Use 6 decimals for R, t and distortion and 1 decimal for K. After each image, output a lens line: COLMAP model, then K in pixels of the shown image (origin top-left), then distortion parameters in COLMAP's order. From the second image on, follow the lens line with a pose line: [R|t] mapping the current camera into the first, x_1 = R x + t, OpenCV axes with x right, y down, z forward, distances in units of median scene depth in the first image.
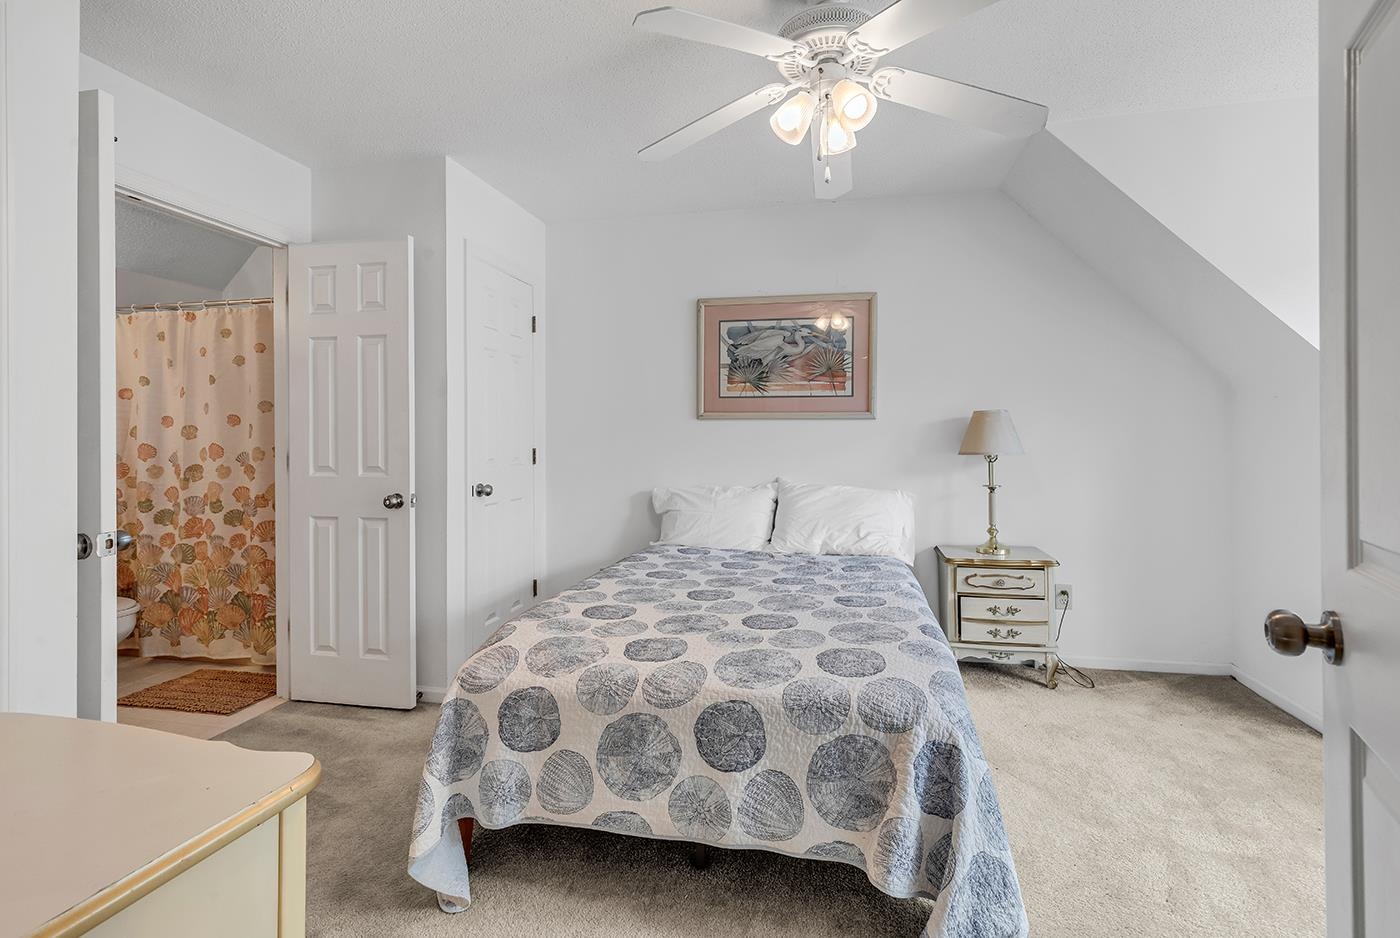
lens RADIAL K [[638.3, 0, 707.7], [0, 638.3, 432.6], [0, 0, 1]] dist [-0.000317, -0.000327]
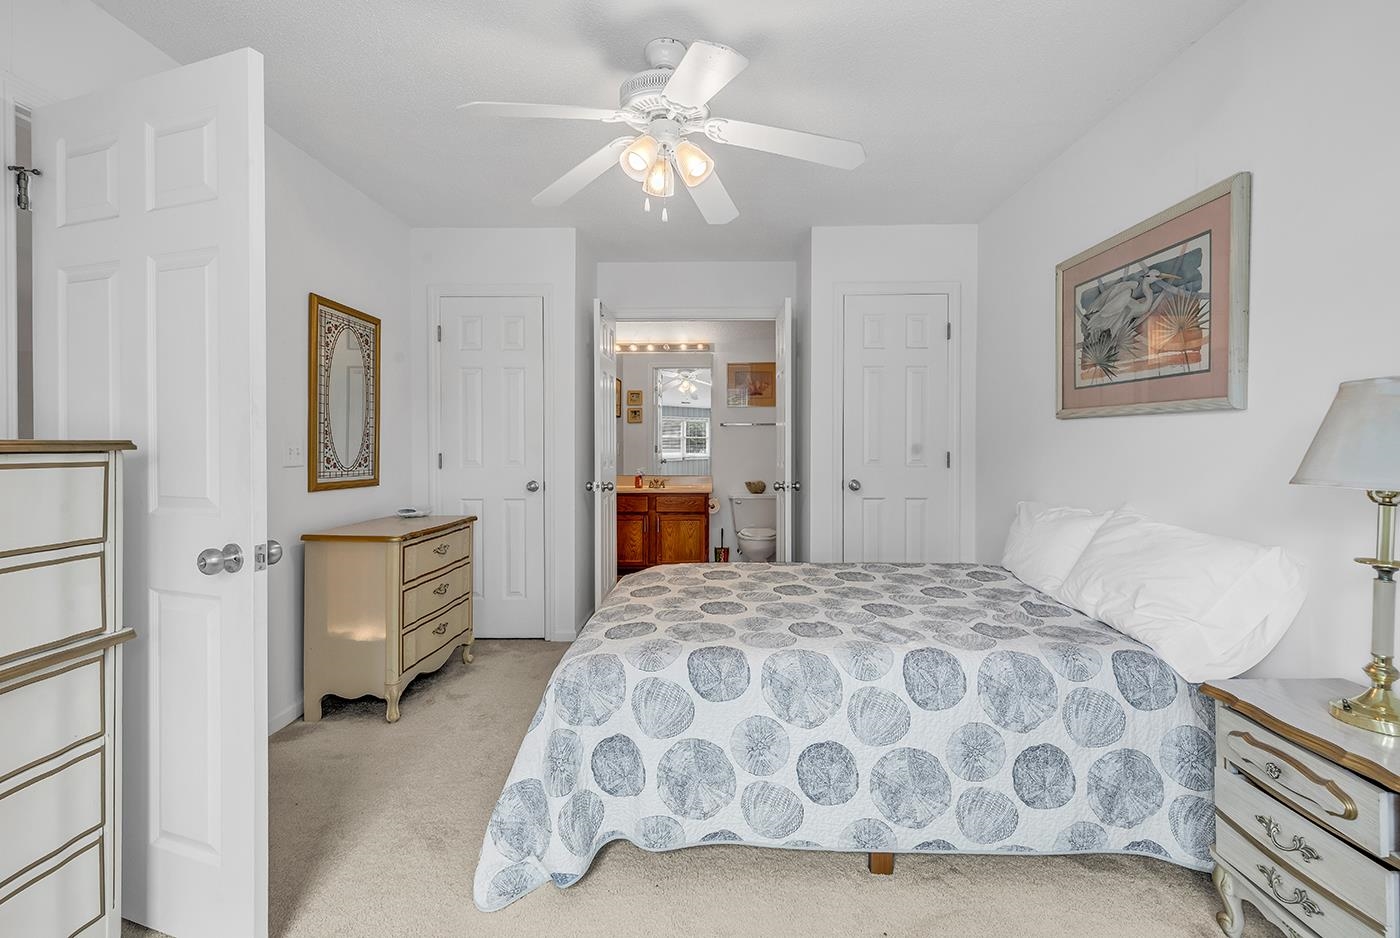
lens RADIAL K [[637.3, 0, 698.9], [0, 637.3, 441.6], [0, 0, 1]] dist [0.000535, -0.000244]
pose [[0.178286, 0.002046, -0.983977, 0.693057], [0.013797, 0.999894, 0.004579, -0.002508], [0.983882, -0.014392, 0.178239, 0.441261]]
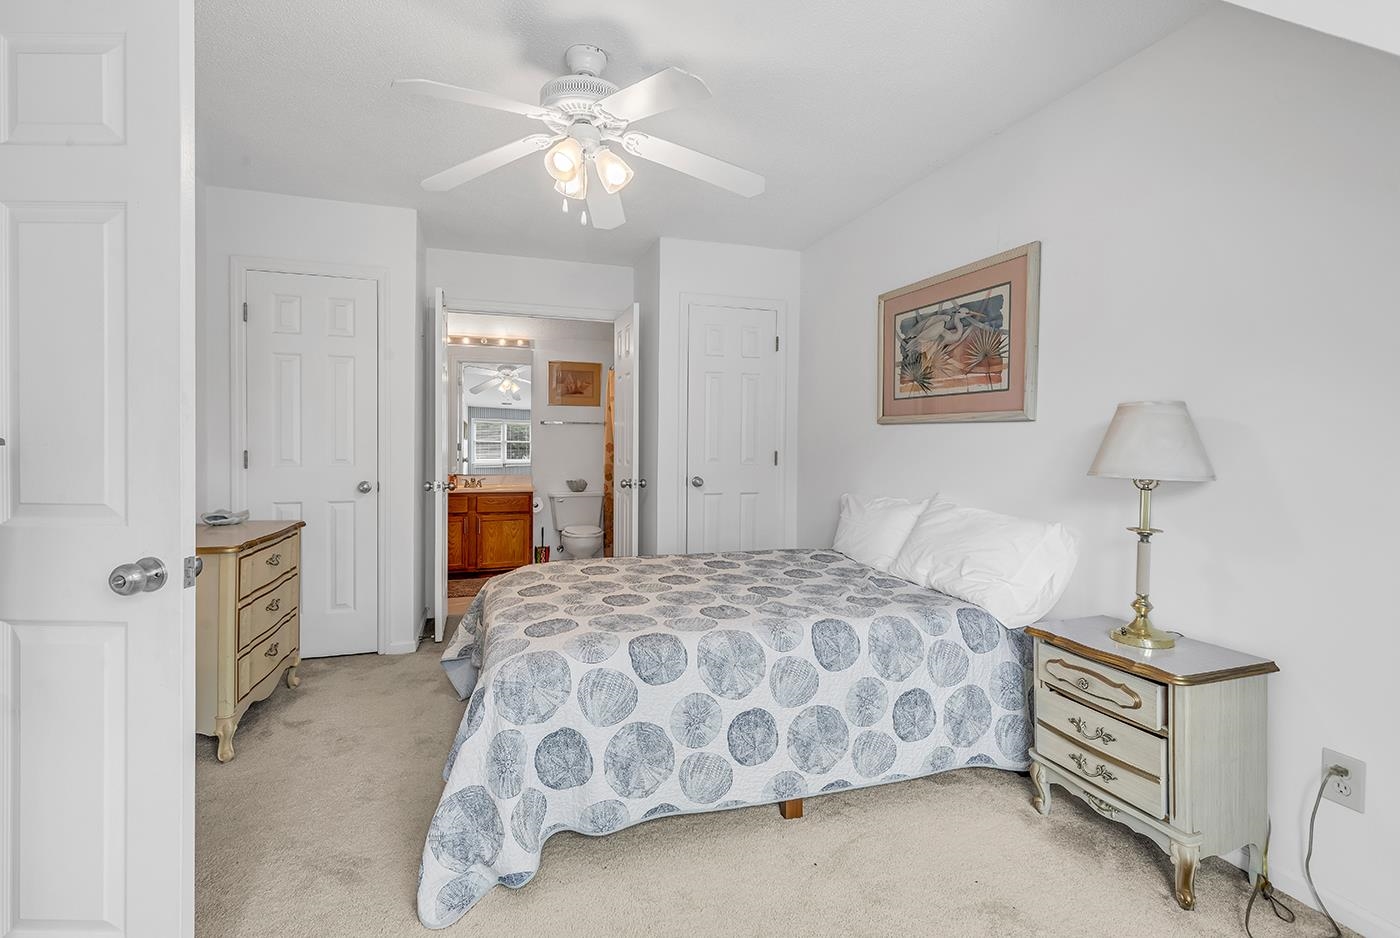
lens RADIAL K [[637.1, 0, 675.8], [0, 637.1, 442.5], [0, 0, 1]] dist [0.000426, -0.000194]
pose [[0.483217, 0.008469, -0.875460, 0.676398], [0.002067, 0.999939, 0.010814, -0.004597], [0.875498, -0.007035, 0.483170, 0.298597]]
